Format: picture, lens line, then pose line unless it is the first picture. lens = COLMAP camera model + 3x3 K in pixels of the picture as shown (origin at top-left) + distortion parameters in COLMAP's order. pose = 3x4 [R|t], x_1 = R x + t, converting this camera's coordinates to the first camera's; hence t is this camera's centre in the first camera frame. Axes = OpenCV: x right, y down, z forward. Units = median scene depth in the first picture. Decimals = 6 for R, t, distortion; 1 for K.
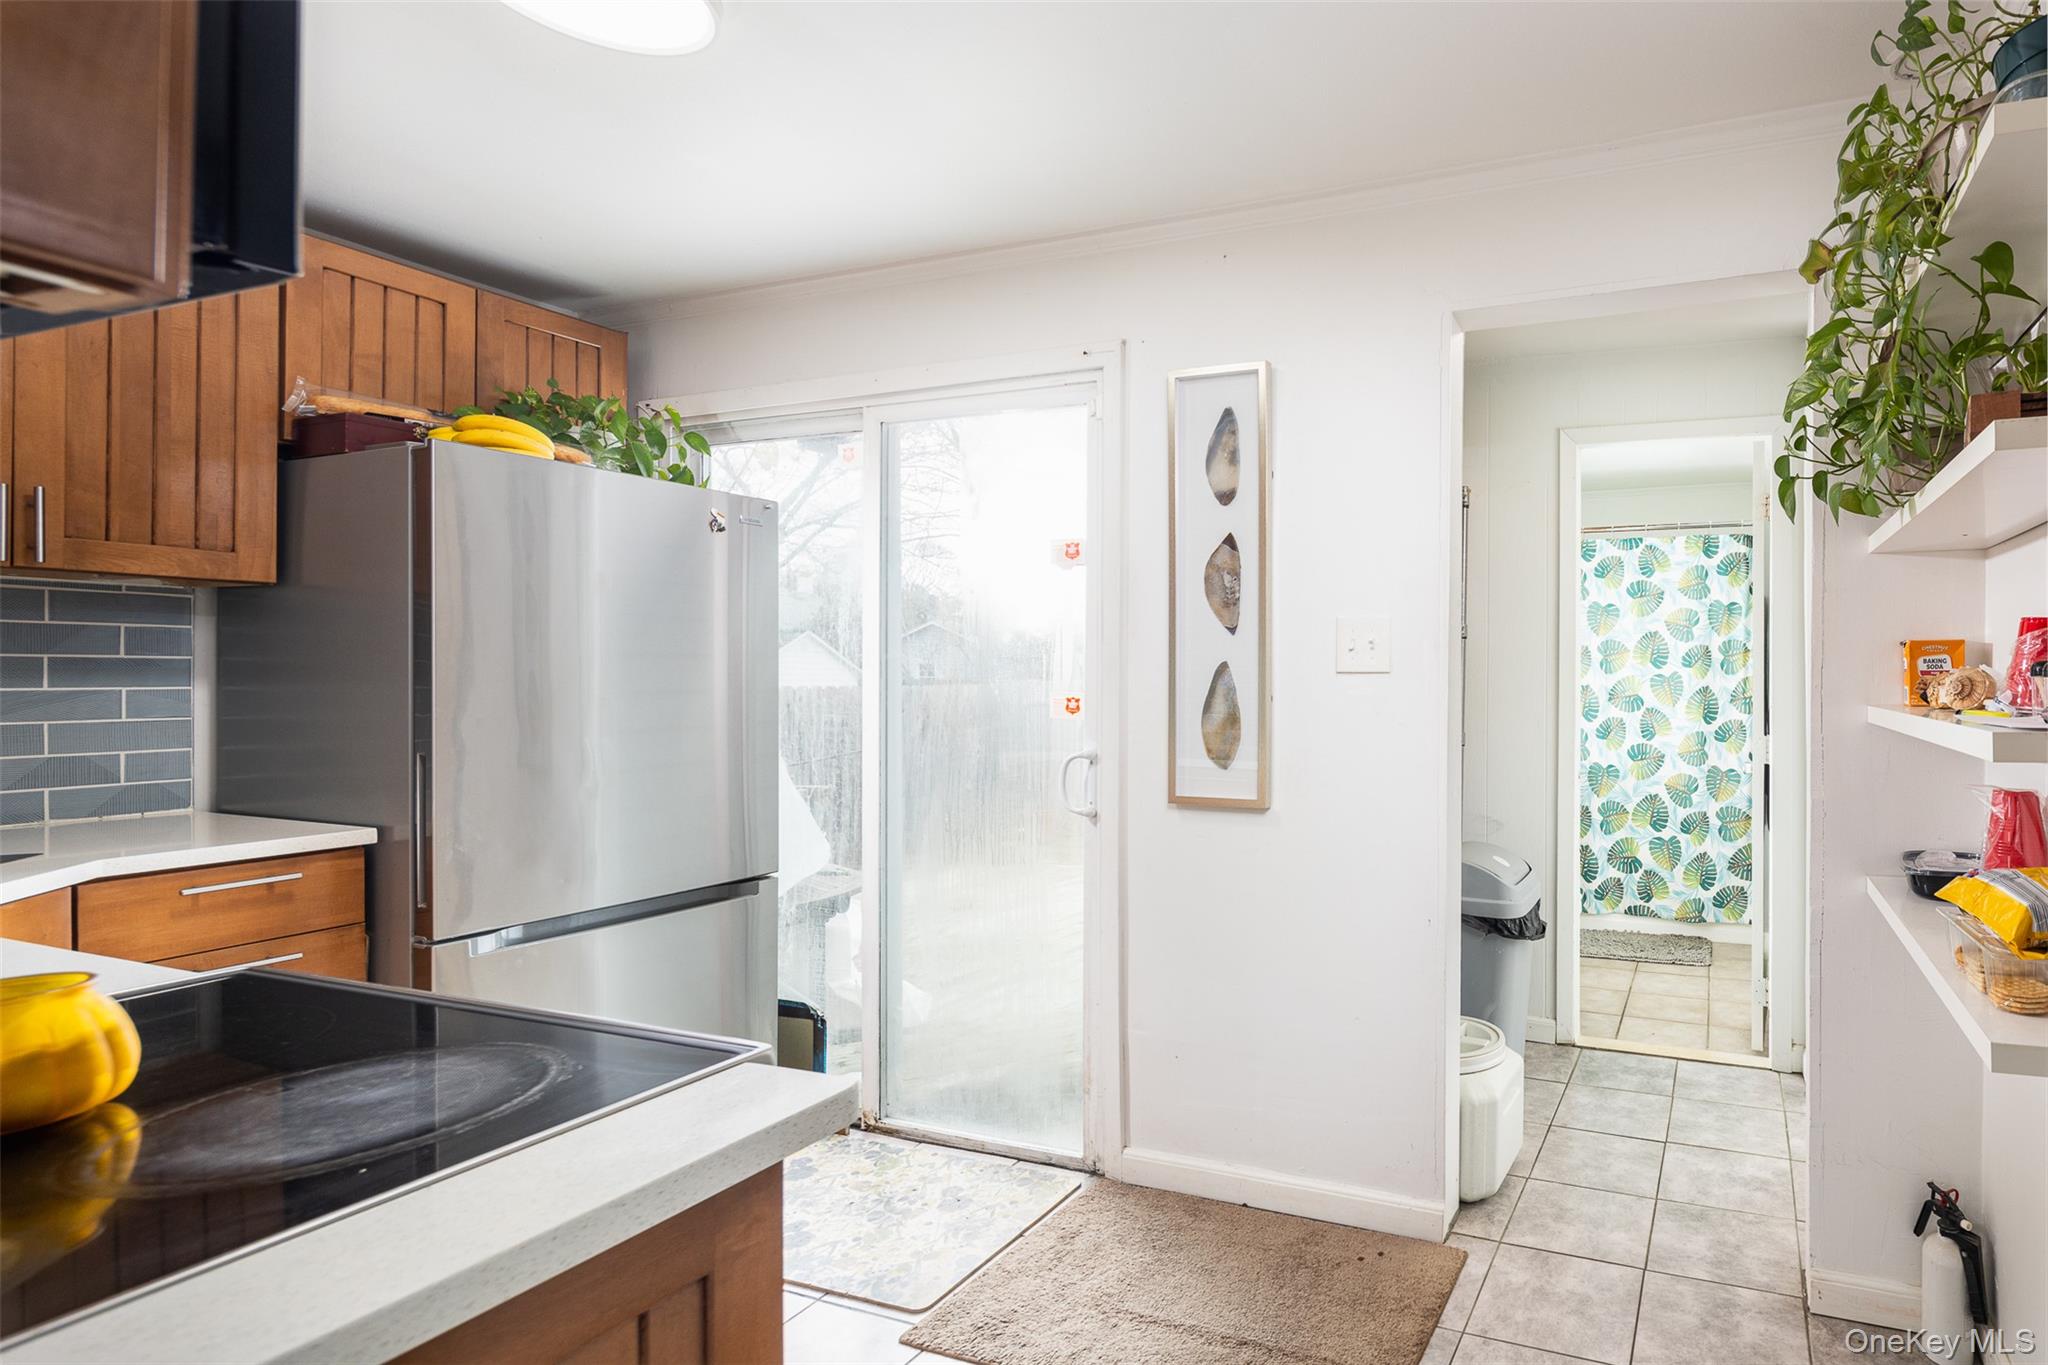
lens RADIAL K [[994.9, 0, 1378.2], [0, 994.9, 680.4], [0, 0, 1]] dist [0.001477, 0.000712]
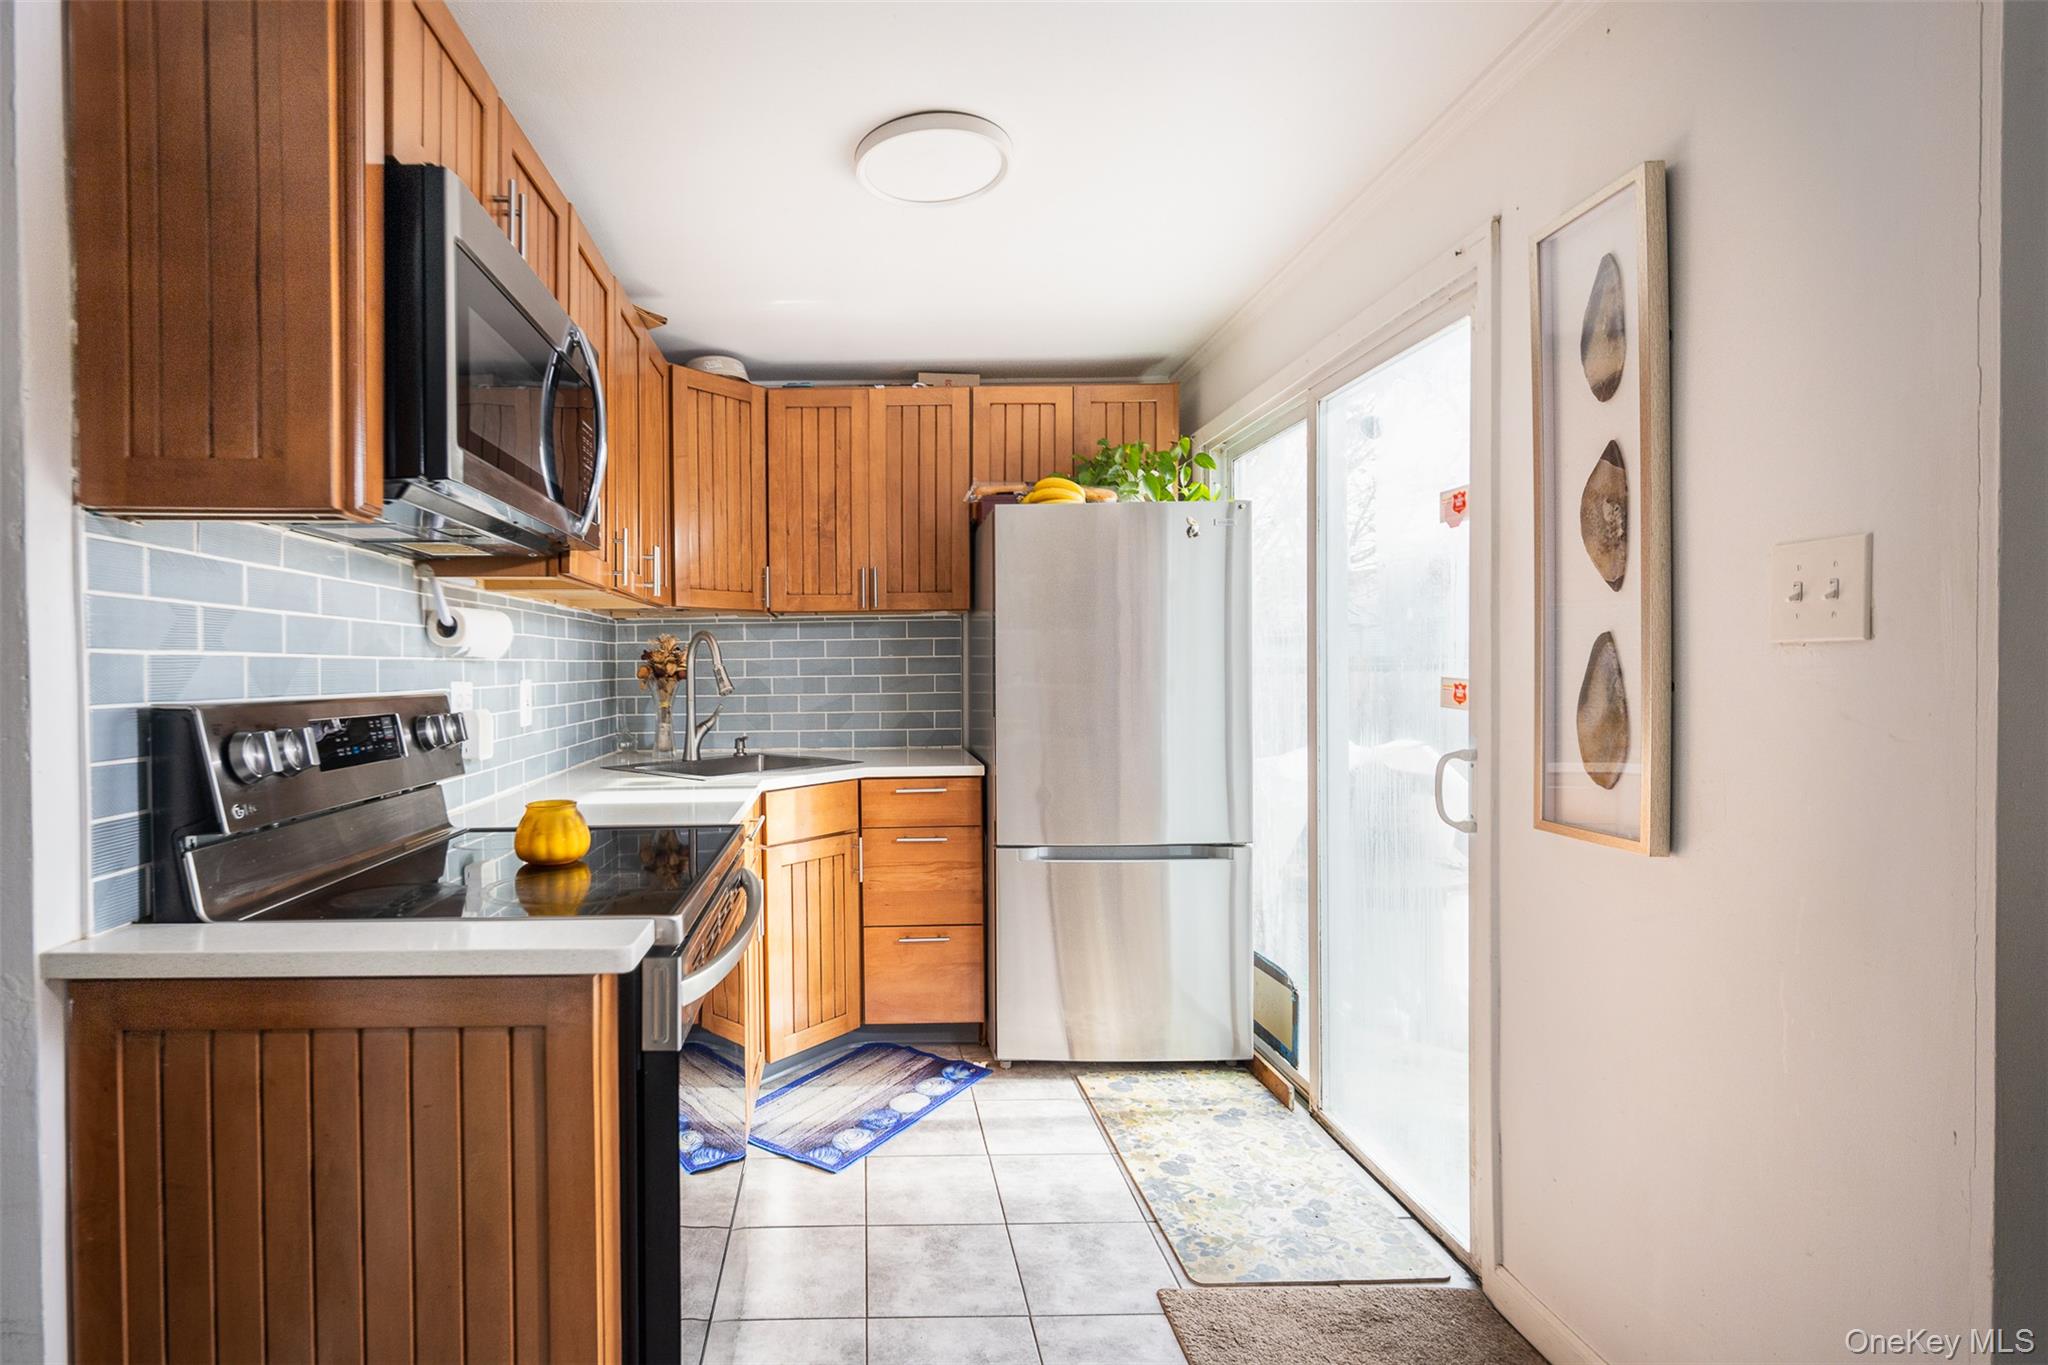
lens RADIAL K [[1067.3, 0, 1024.0], [0, 1067.3, 682.5], [0, 0, 1]] dist [0.000913, 0.000320]
pose [[0.320311, 0.003820, -0.947305, 0.411078], [0.007939, 0.999946, 0.006716, 0.007866], [0.947279, -0.009672, 0.320263, 0.388830]]
